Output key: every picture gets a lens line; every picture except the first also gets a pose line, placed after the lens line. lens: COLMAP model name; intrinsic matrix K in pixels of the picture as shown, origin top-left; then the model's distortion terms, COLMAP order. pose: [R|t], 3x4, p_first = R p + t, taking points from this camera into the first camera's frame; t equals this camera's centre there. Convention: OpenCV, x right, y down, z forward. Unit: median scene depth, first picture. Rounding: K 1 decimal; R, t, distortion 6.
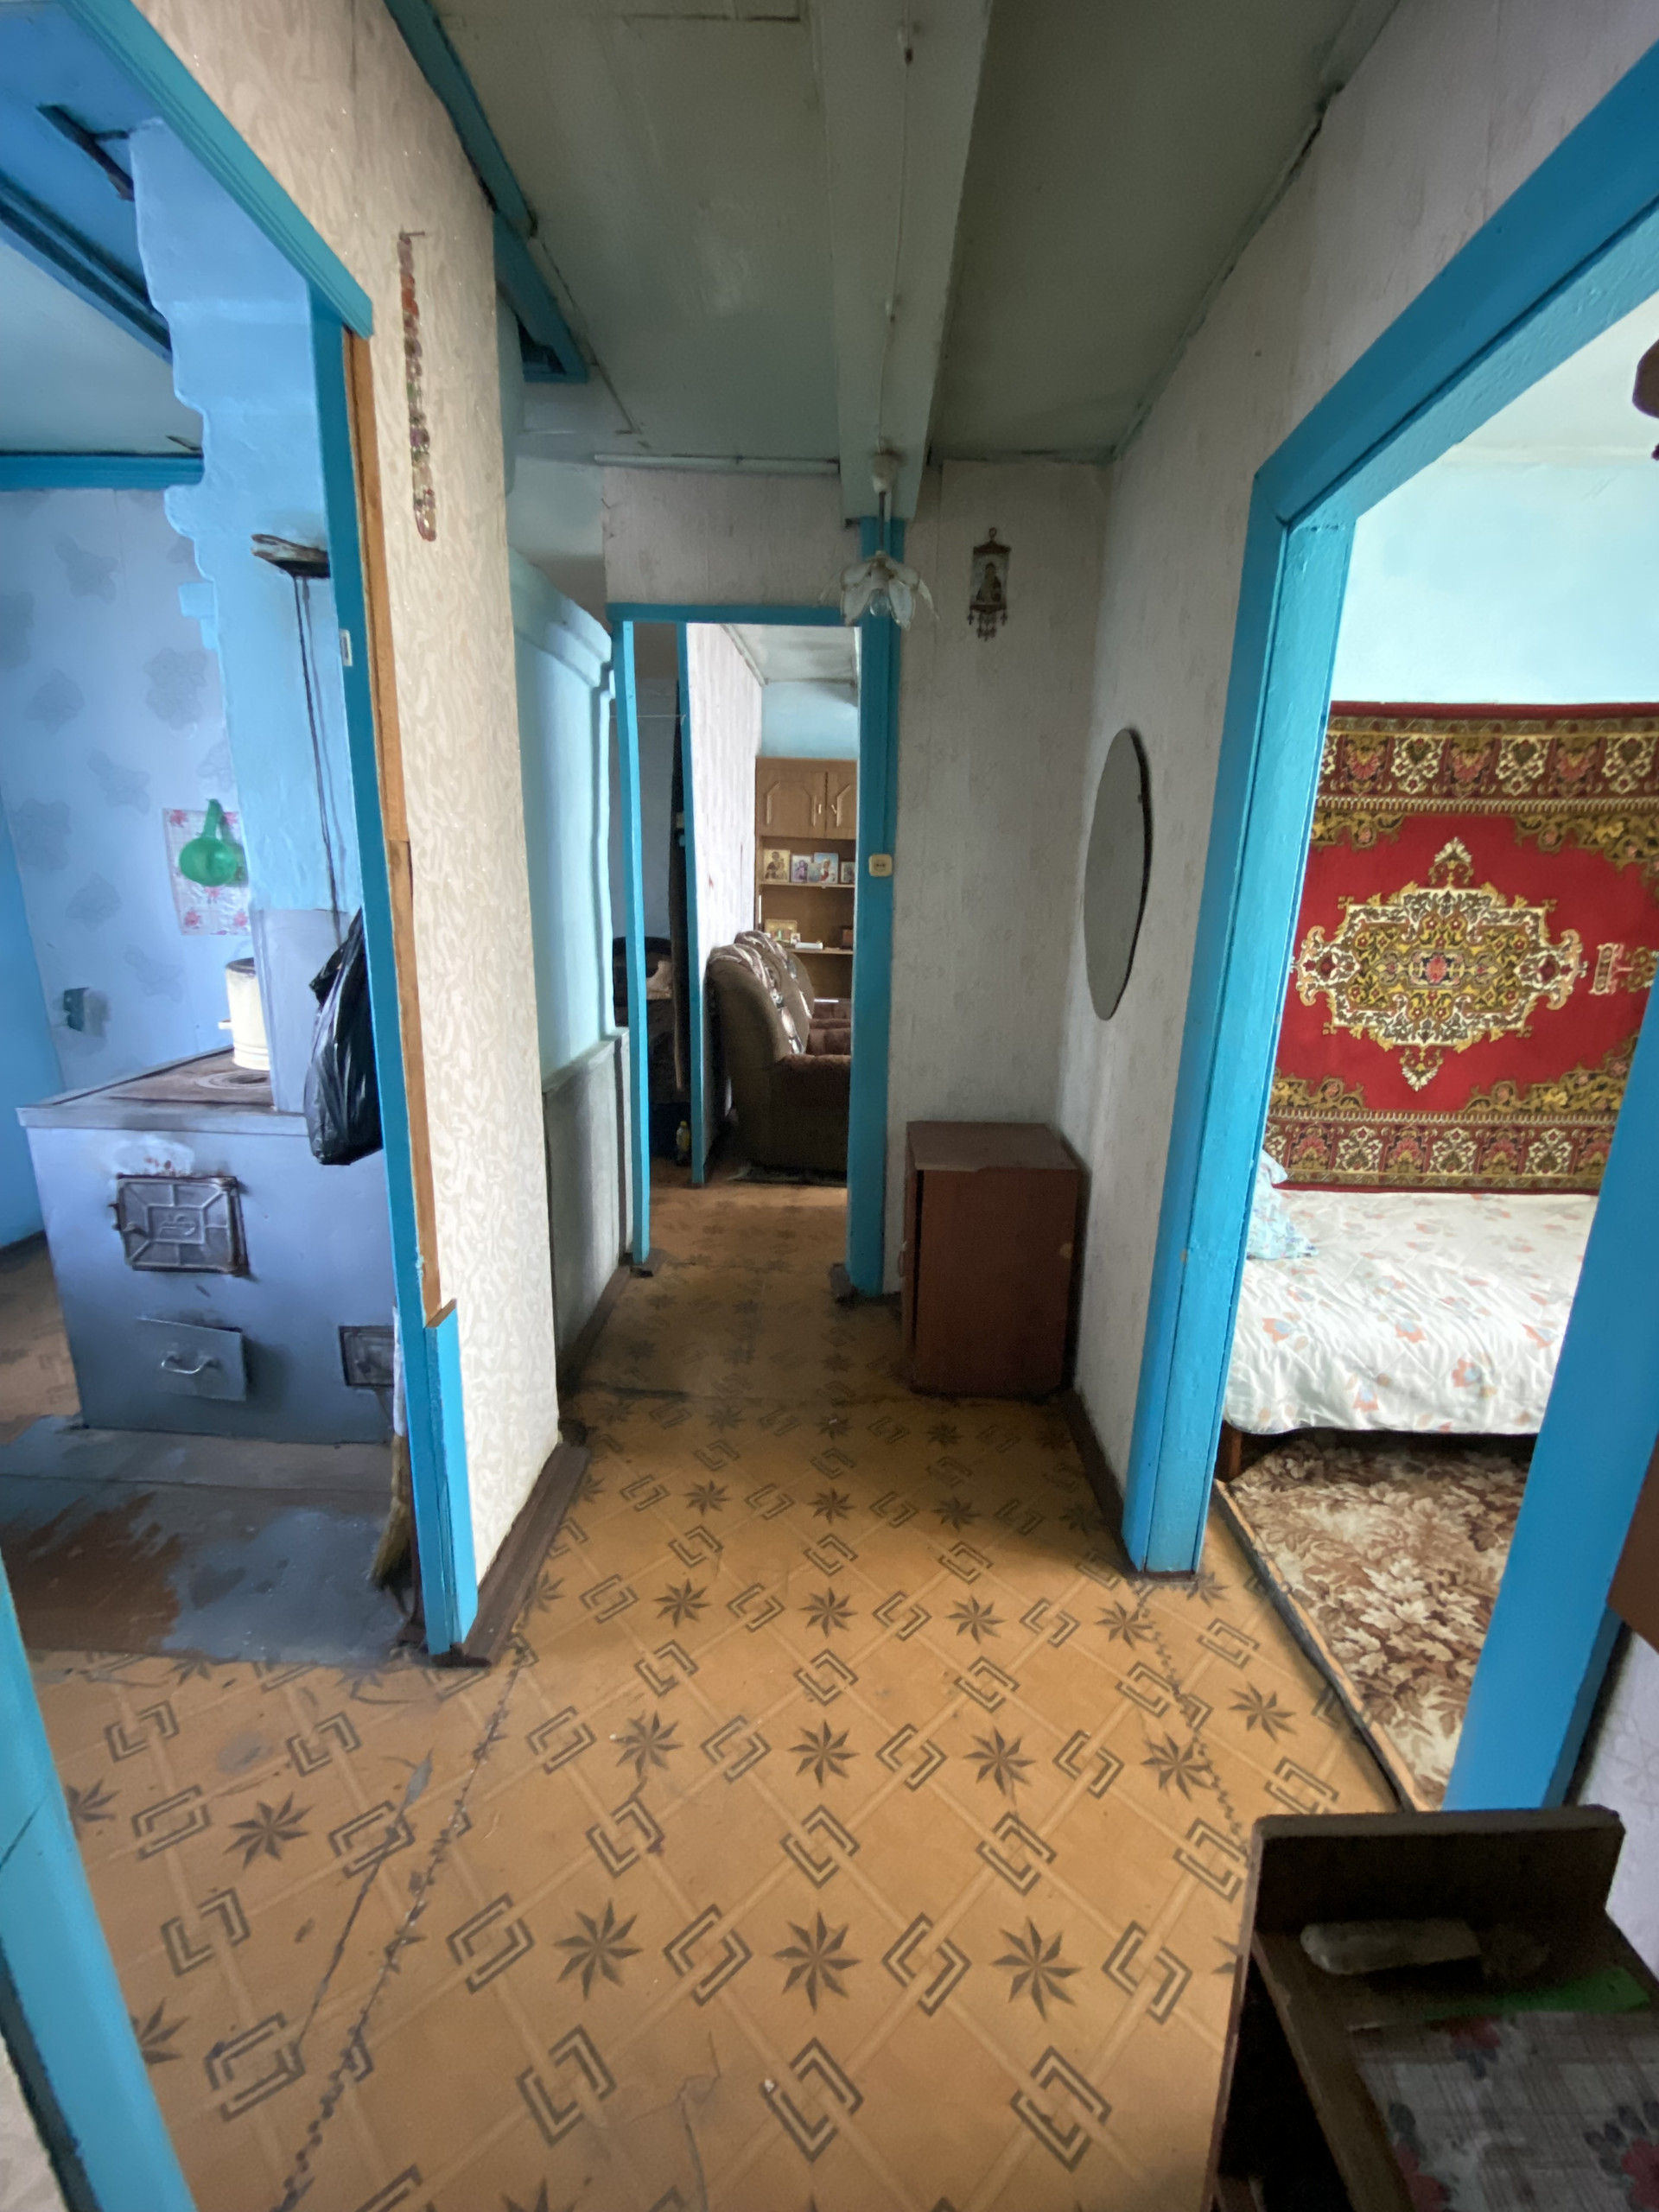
lens RADIAL K [[819.3, 0, 825.4], [0, 819.3, 1092.7], [0, 0, 1]] dist [-0.044675, -0.000754]
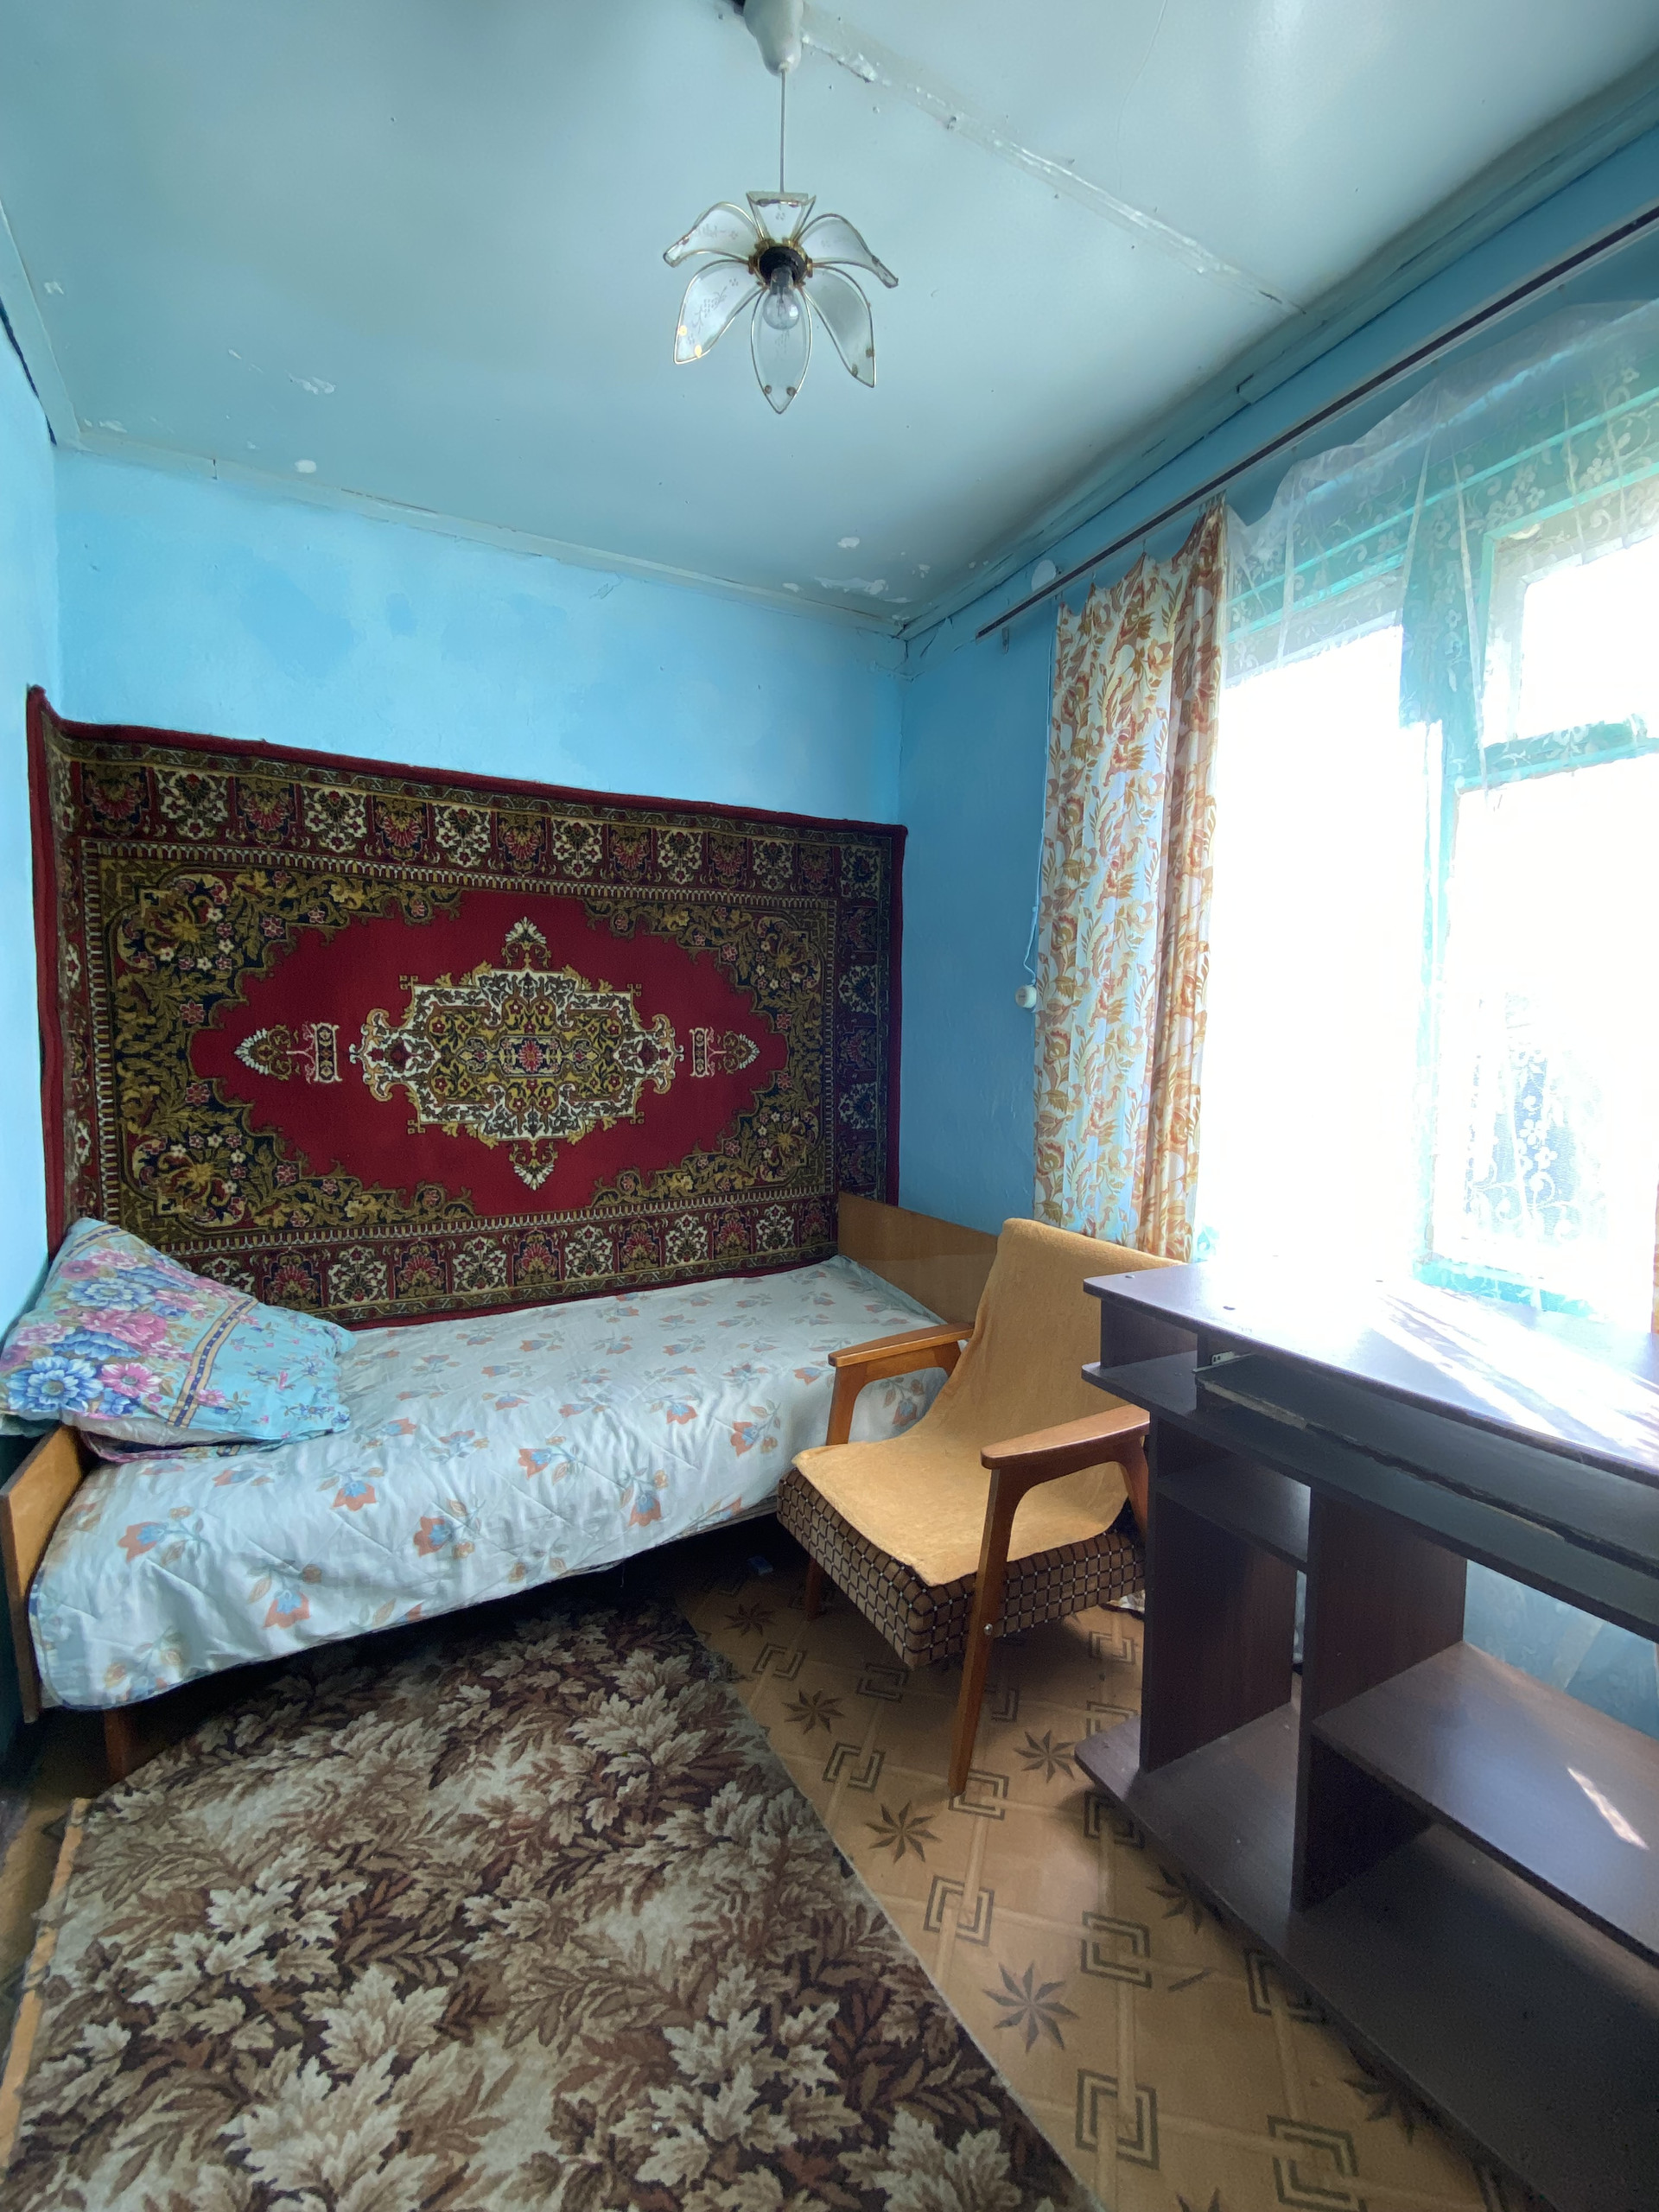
lens RADIAL K [[819.3, 0, 840.5], [0, 819.3, 1091.7], [0, 0, 1]] dist [-0.044675, -0.000754]
pose [[0.815588, -0.024254, 0.578124, 0.524107], [0.132978, 0.980236, -0.146475, 0.073971], [-0.563145, 0.196342, 0.802694, 0.044649]]
